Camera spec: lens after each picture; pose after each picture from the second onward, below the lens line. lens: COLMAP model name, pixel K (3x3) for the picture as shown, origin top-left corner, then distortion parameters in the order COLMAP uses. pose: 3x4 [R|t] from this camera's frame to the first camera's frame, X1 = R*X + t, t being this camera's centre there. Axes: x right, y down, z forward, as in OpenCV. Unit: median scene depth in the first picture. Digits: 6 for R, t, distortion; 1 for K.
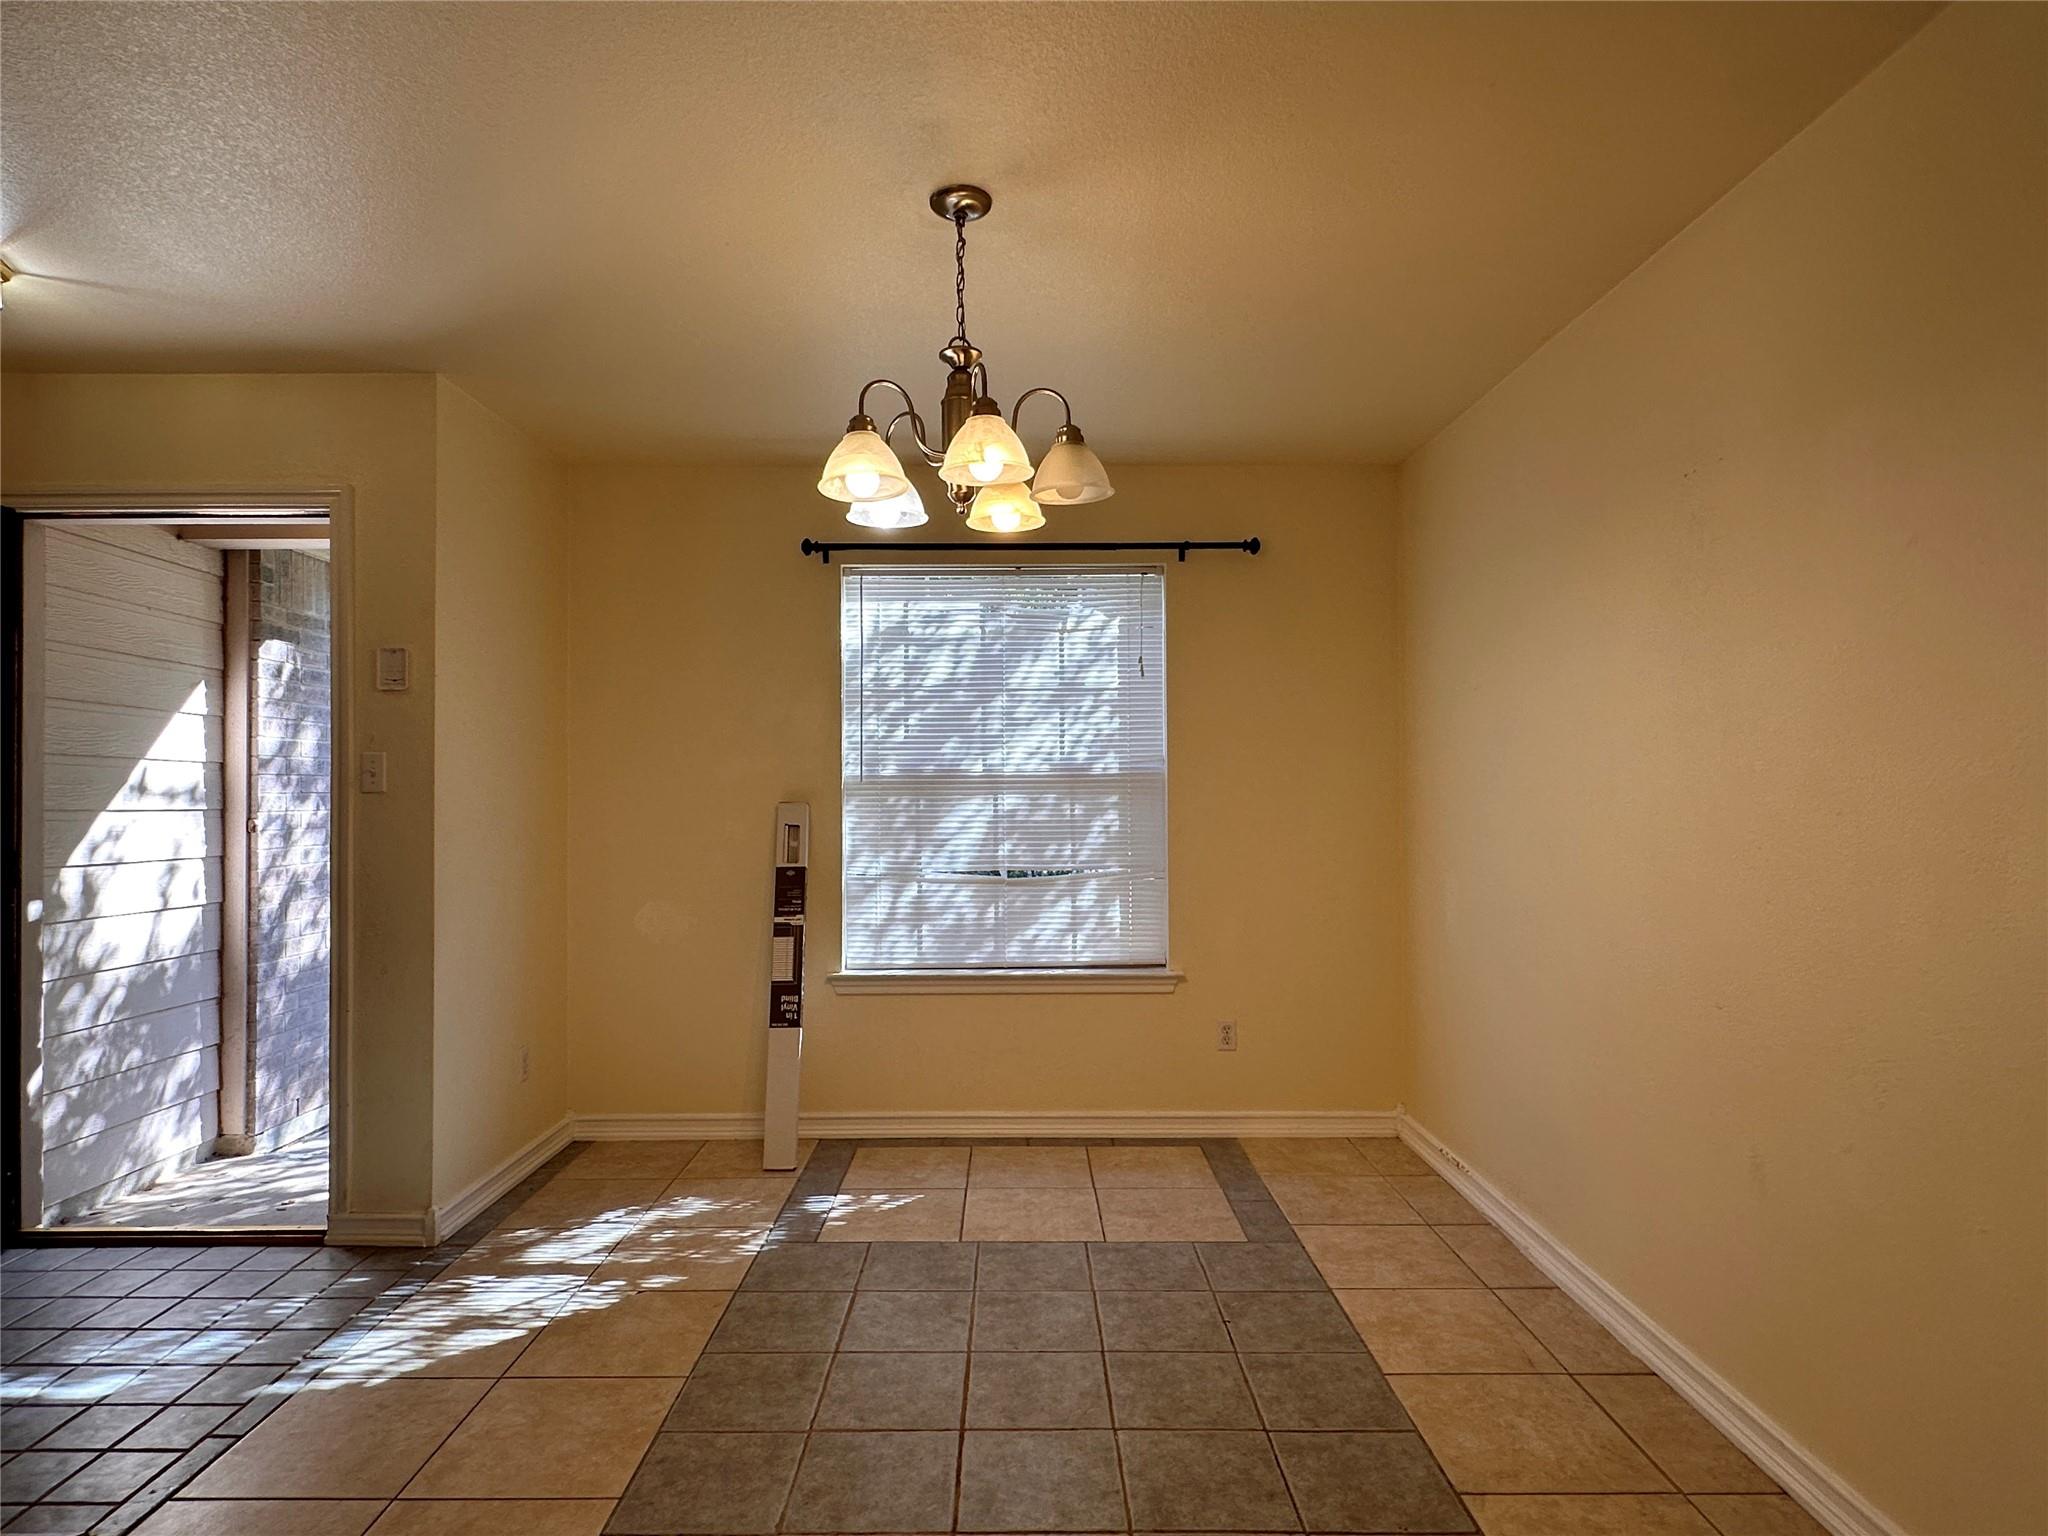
lens RADIAL K [[1097.2, 0, 1022.4], [0, 1097.2, 760.2], [0, 0, 1]] dist [-0.003562, 0.003311]
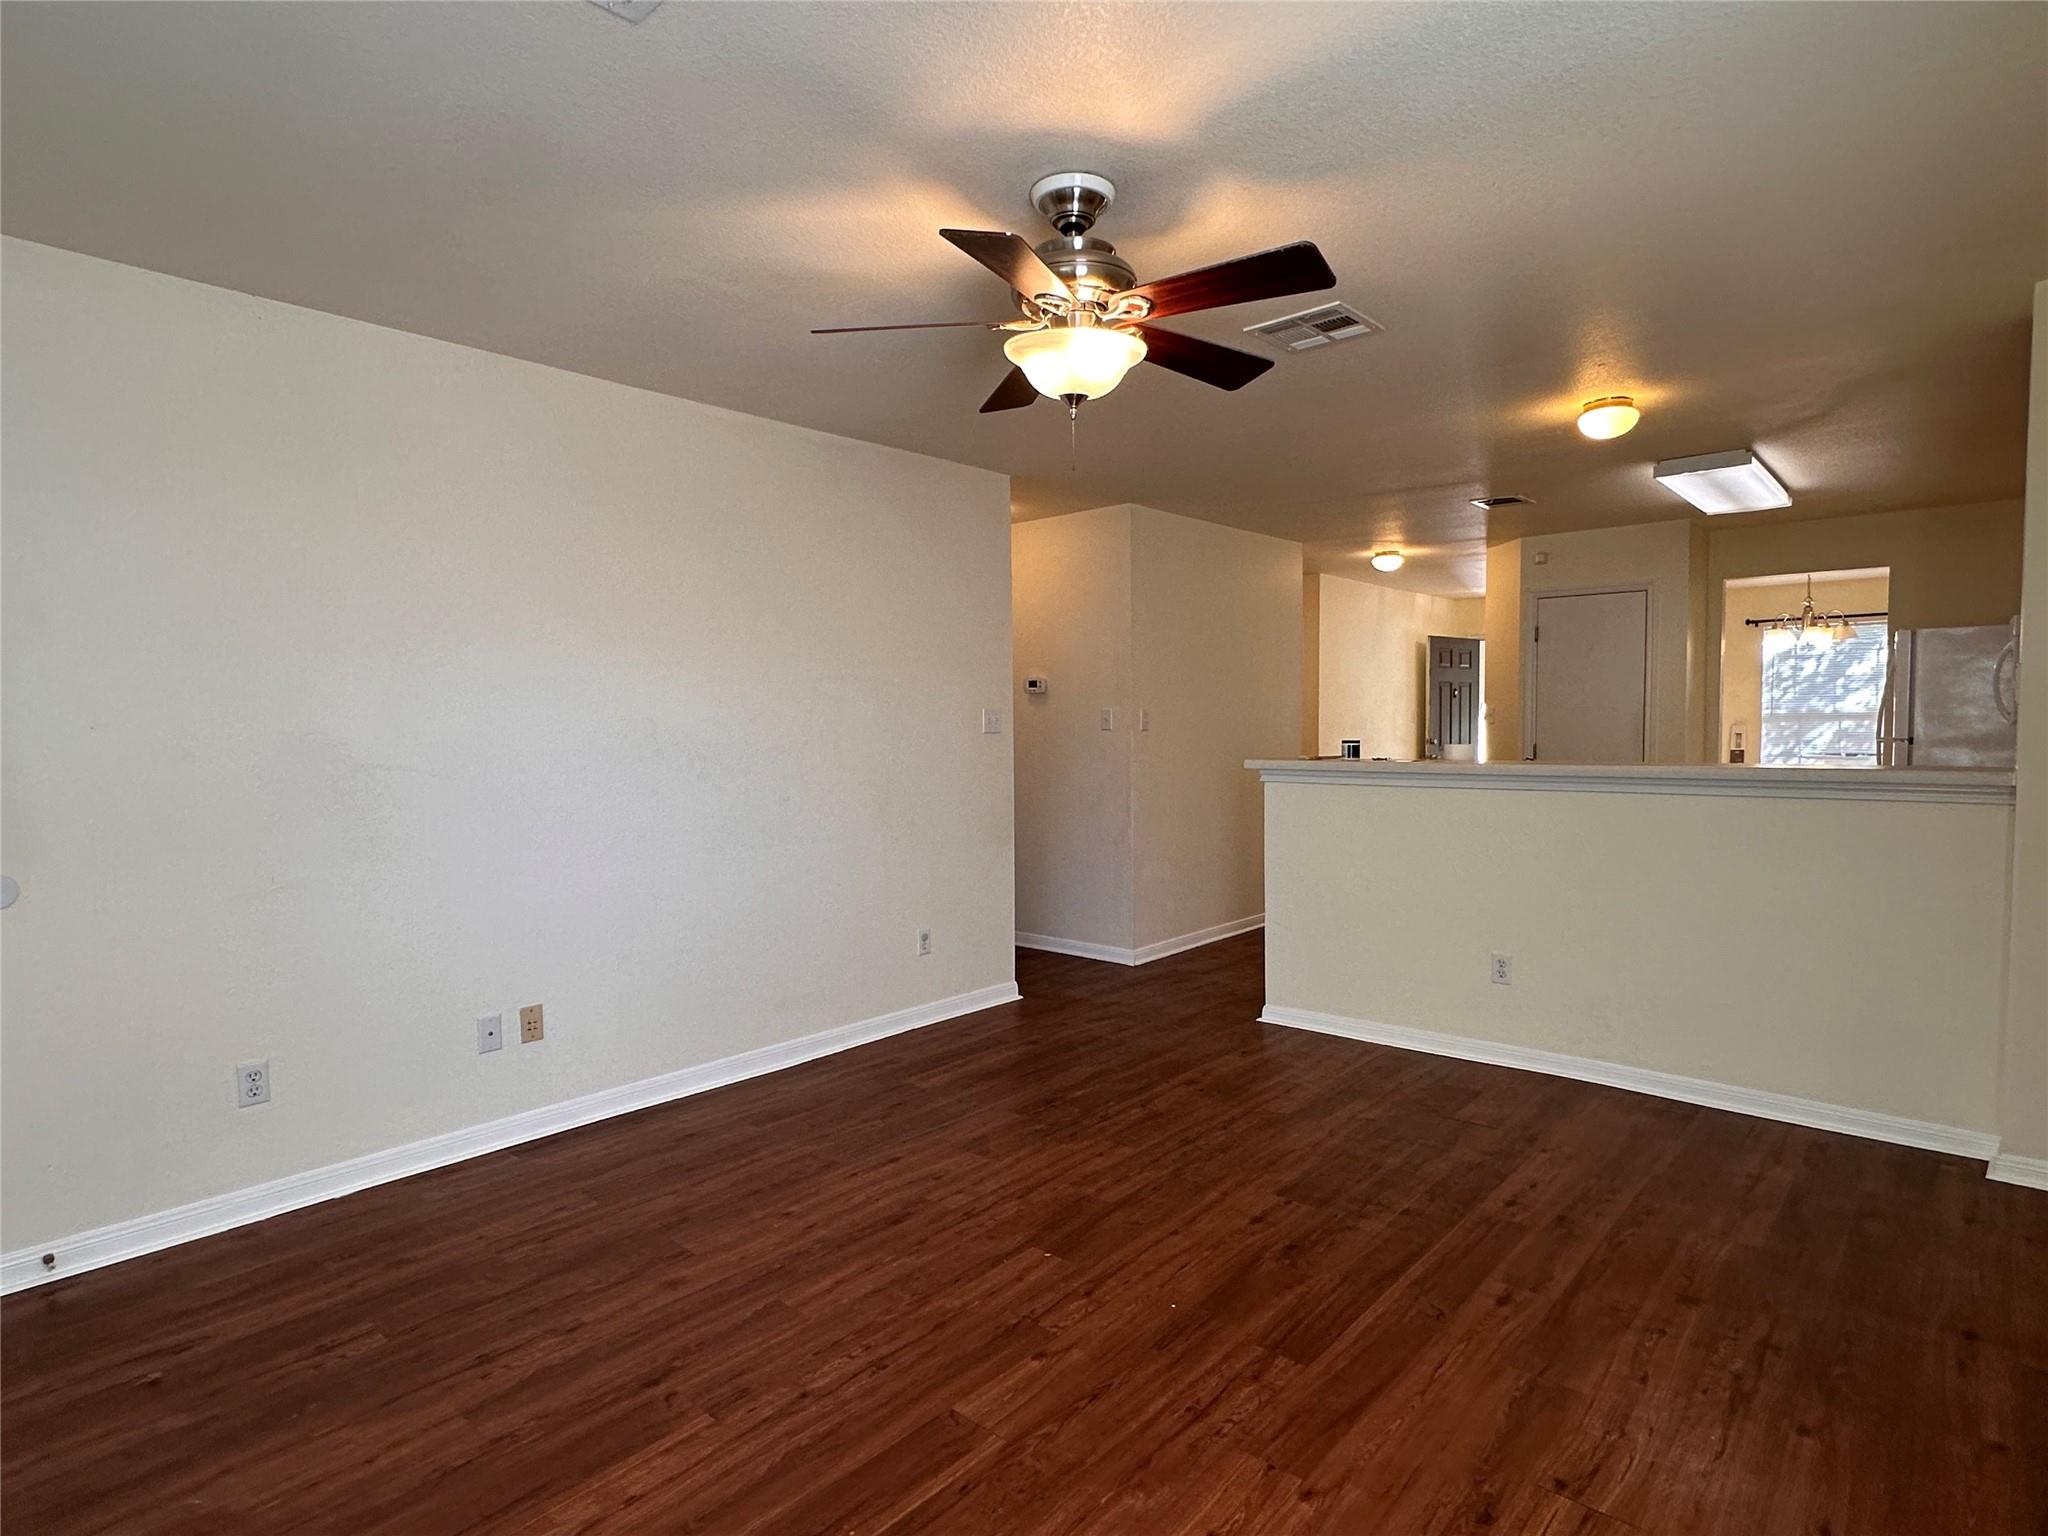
lens RADIAL K [[1097.2, 0, 1017.3], [0, 1097.2, 774.9], [0, 0, 1]] dist [-0.003562, 0.003311]
pose [[0.741249, 0.025800, -0.670734, 0.249137], [0.026641, 0.997343, 0.067805, -0.059757], [0.670701, -0.068130, 0.738592, -1.903583]]
